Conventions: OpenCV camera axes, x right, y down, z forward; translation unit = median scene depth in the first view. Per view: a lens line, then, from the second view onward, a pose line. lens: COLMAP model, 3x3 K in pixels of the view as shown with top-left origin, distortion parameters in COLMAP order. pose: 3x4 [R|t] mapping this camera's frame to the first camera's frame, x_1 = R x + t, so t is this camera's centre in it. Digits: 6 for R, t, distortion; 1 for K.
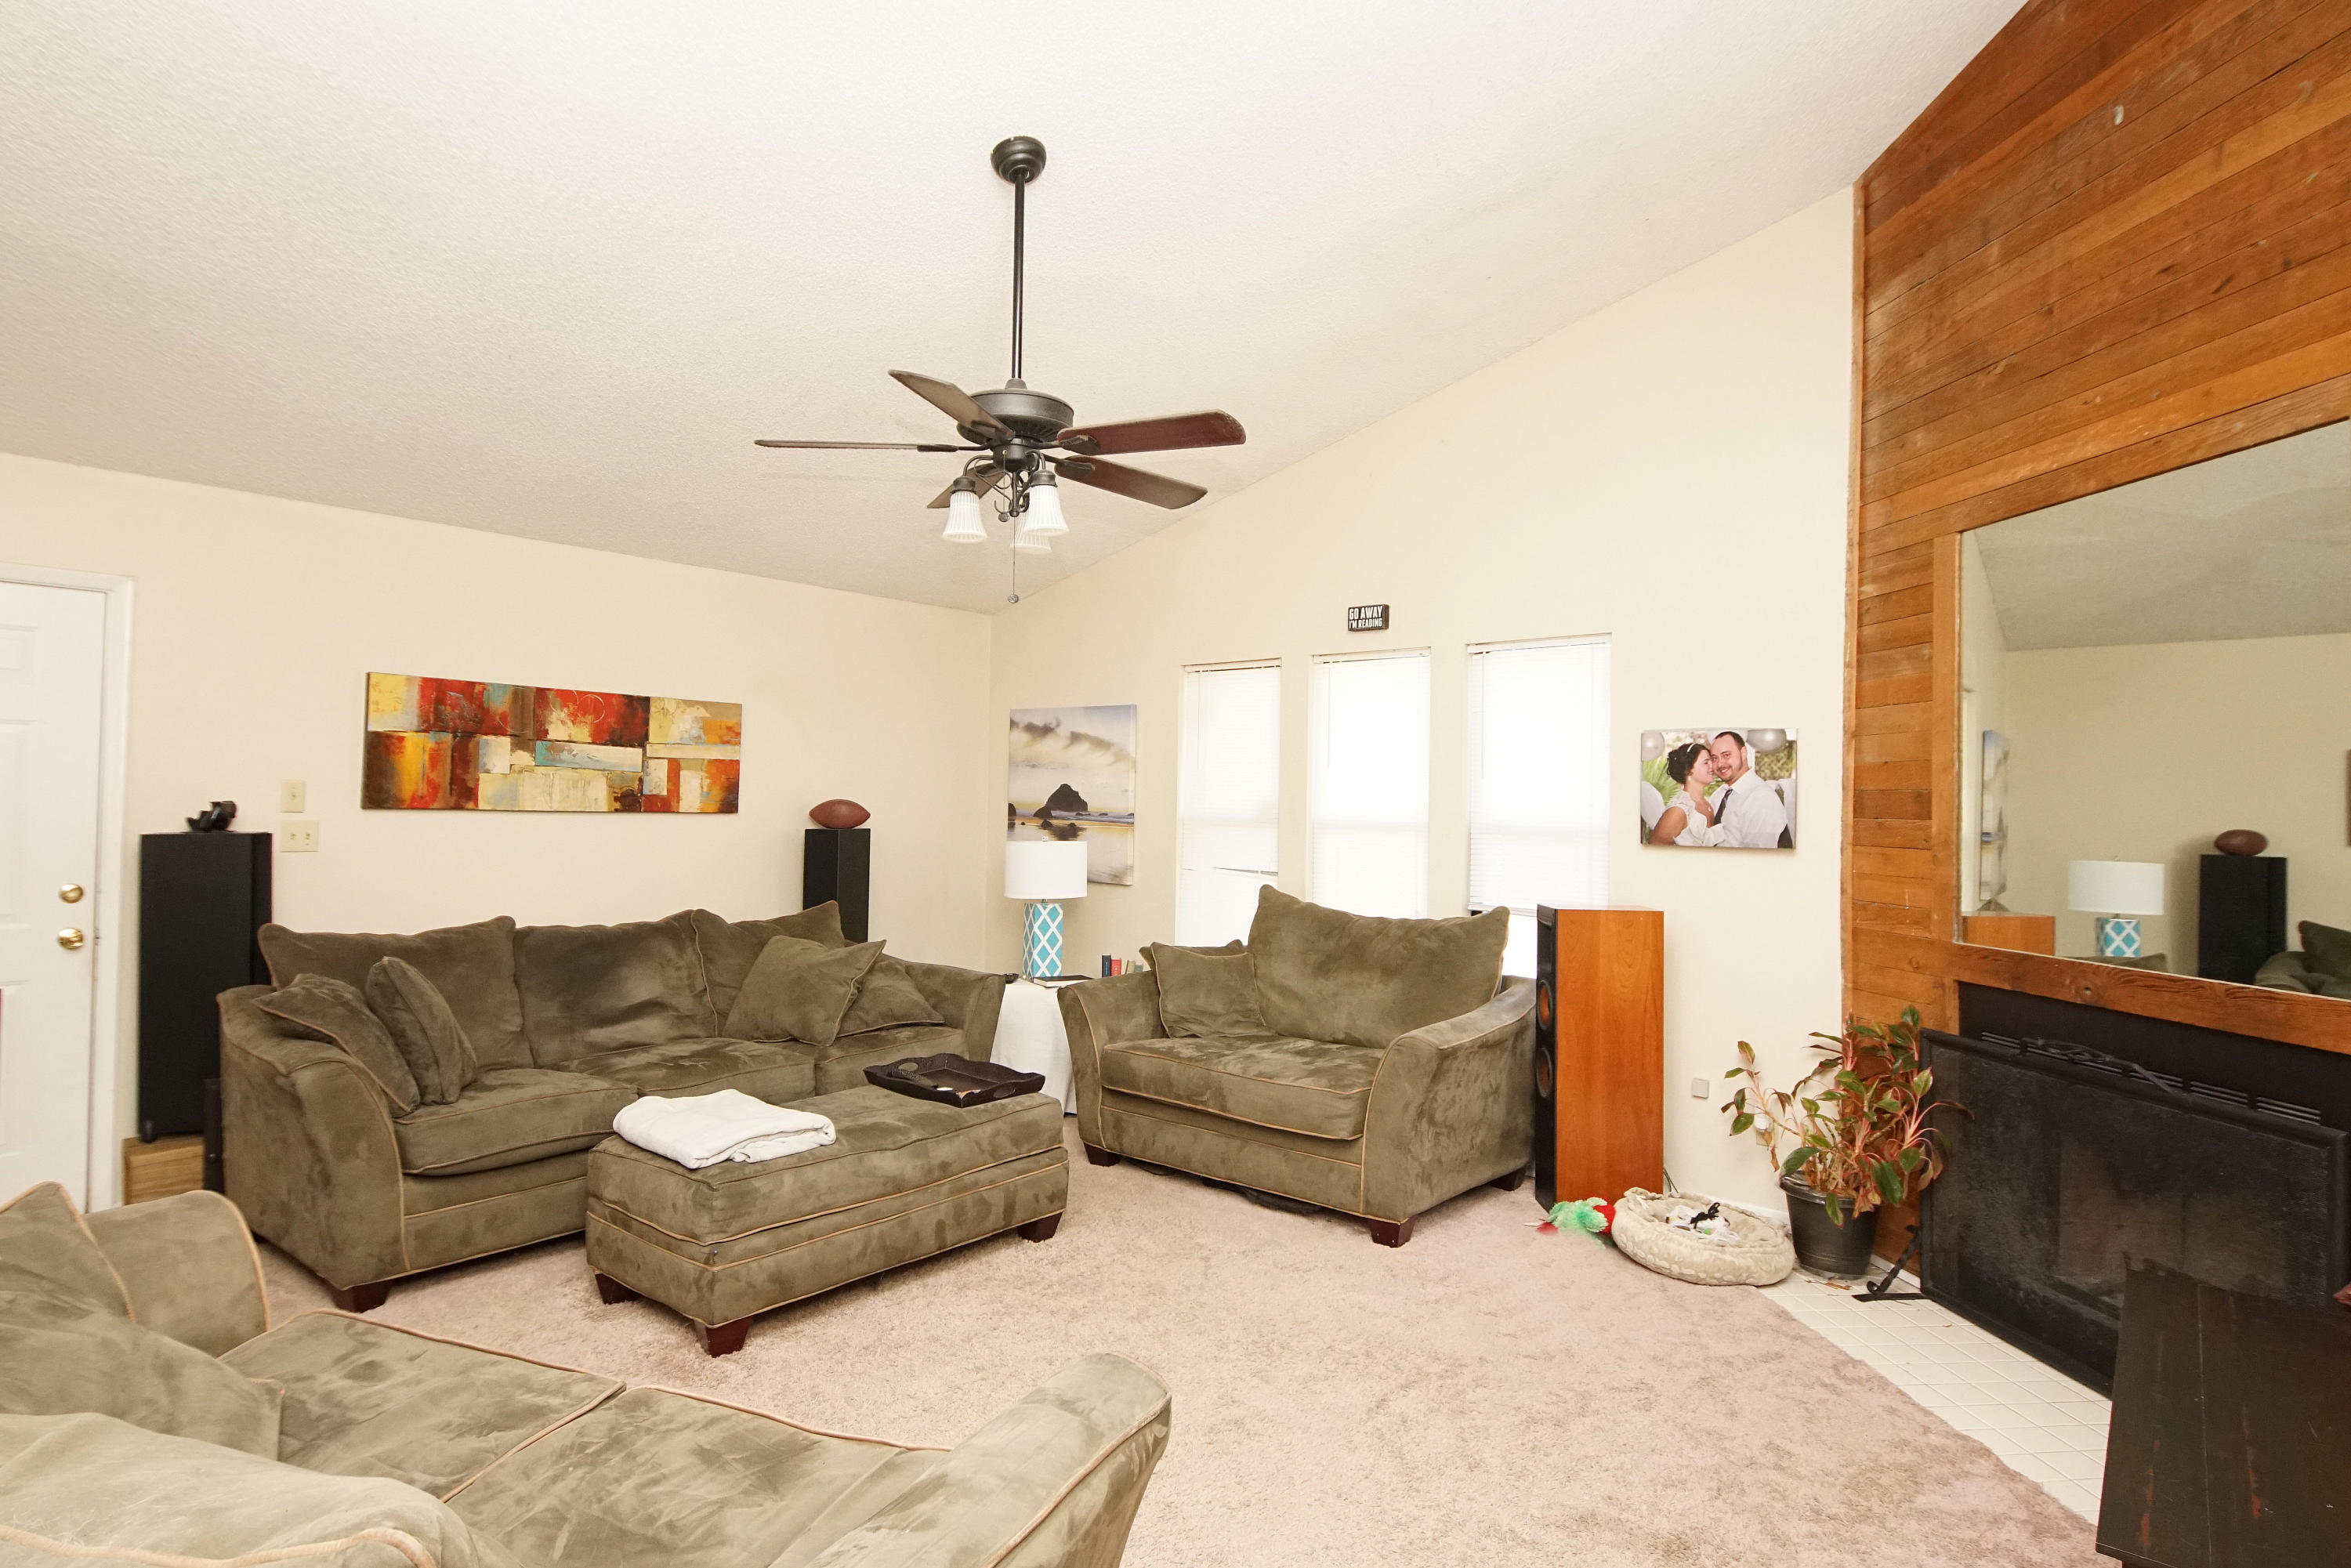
lens RADIAL K [[1270.4, 0, 1161.1], [0, 1270.4, 764.2], [0, 0, 1]] dist [0.029162, -0.030579]
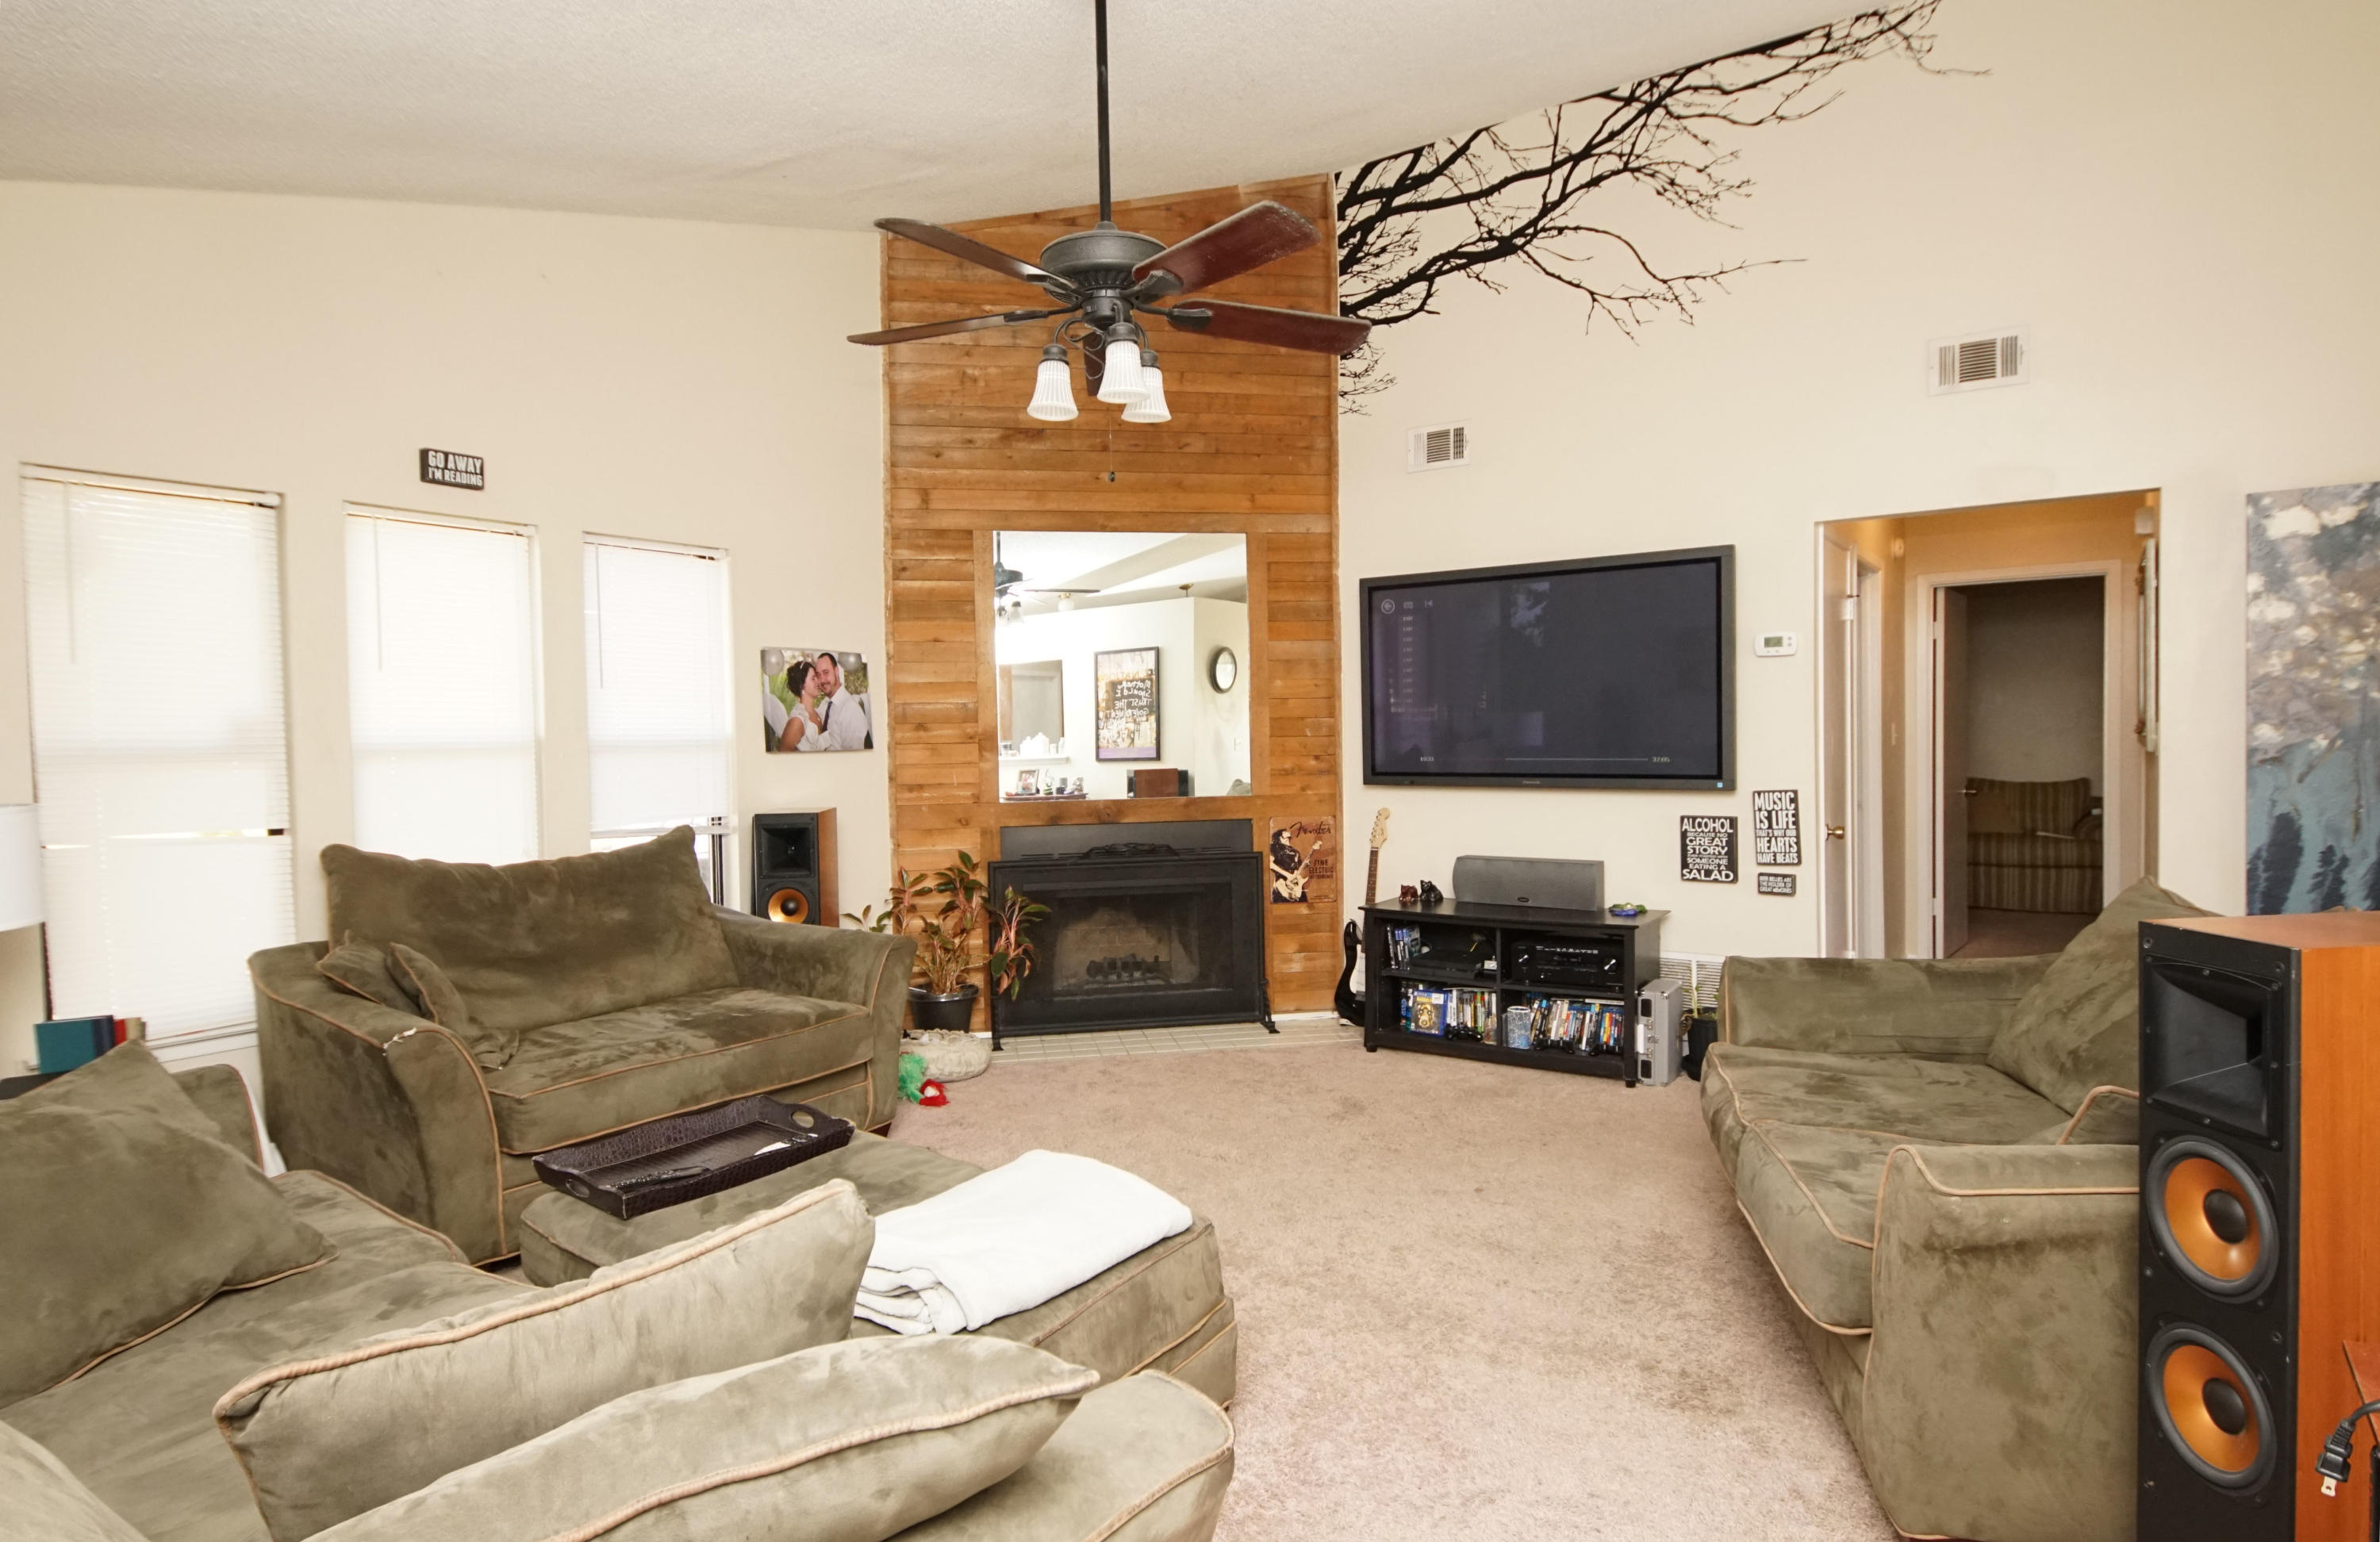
lens RADIAL K [[1270.5, 0, 1190.0], [0, 1270.5, 771.0], [0, 0, 1]] dist [0.003943, 0.000106]
pose [[-0.097239, -0.045940, 0.994200, -0.807304], [-0.014284, 0.998896, 0.044760, 0.027790], [-0.995159, -0.009848, -0.097788, 0.827079]]
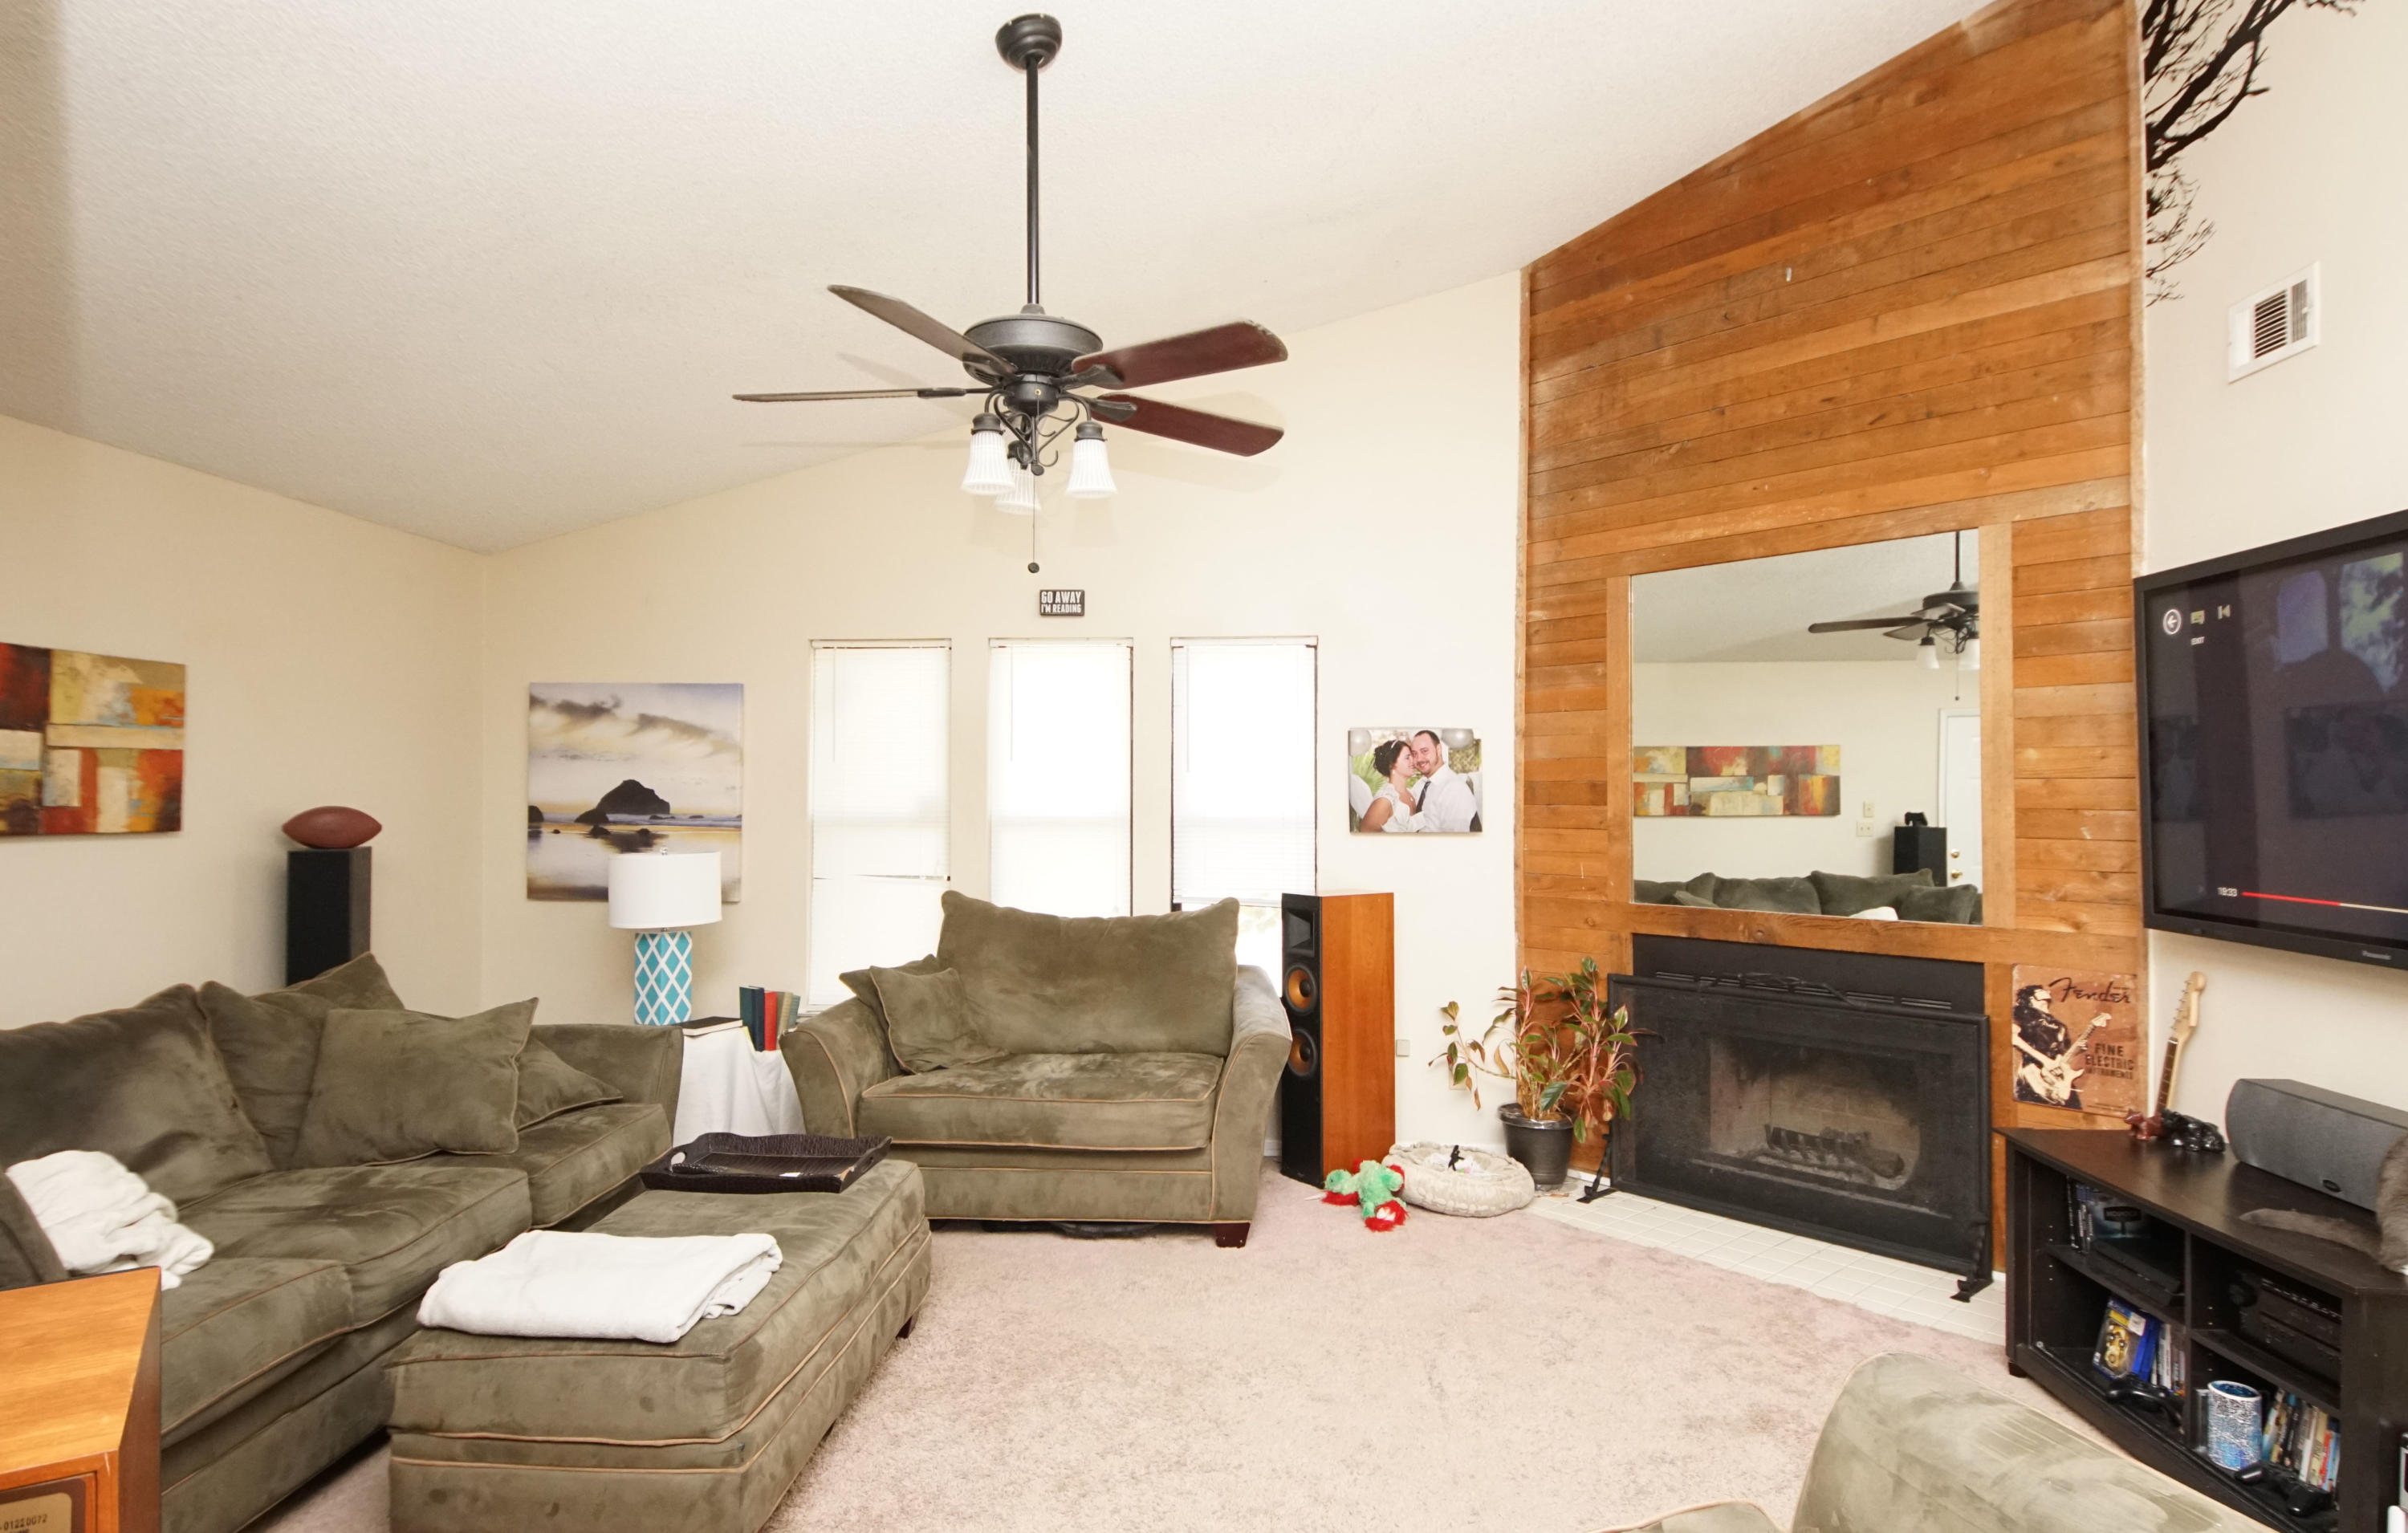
lens RADIAL K [[1321.8, 0, 1204.0], [0, 1321.8, 766.5], [0, 0, 1]] dist [0.041083, -0.046395]
pose [[0.801399, -0.004451, 0.598114, -0.441450], [-0.004795, 0.999892, 0.013866, -0.009421], [-0.598111, -0.013980, 0.801291, 0.186986]]
